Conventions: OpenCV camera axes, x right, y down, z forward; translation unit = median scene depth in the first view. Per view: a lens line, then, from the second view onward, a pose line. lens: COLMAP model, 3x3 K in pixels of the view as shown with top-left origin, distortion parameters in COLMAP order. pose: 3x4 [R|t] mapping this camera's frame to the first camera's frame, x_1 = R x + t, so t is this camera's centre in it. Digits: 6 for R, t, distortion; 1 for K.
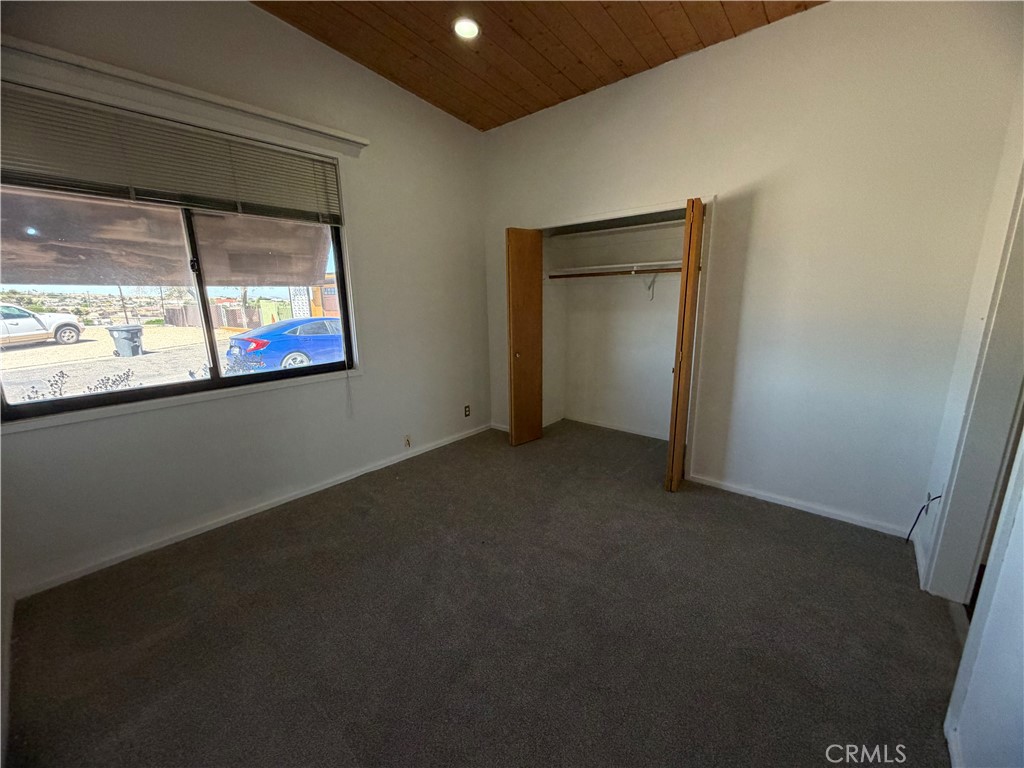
lens RADIAL K [[406.8, 0, 510.4], [0, 406.8, 385.1], [0, 0, 1]] dist [0.000071, 0.000250]
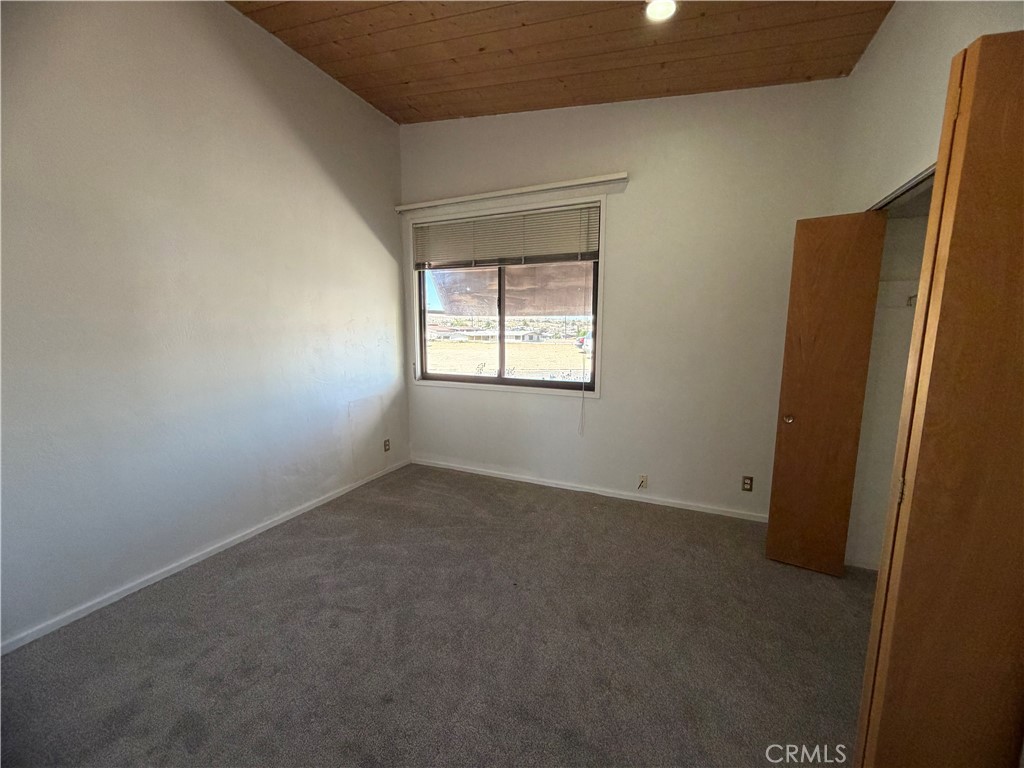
lens RADIAL K [[406.8, 0, 510.4], [0, 406.8, 385.1], [0, 0, 1]] dist [0.000071, 0.000250]
pose [[0.292470, 0.148405, -0.944689, 0.637104], [-0.217205, 0.972374, 0.085509, -0.114680], [0.931280, 0.180182, 0.316625, 0.527911]]
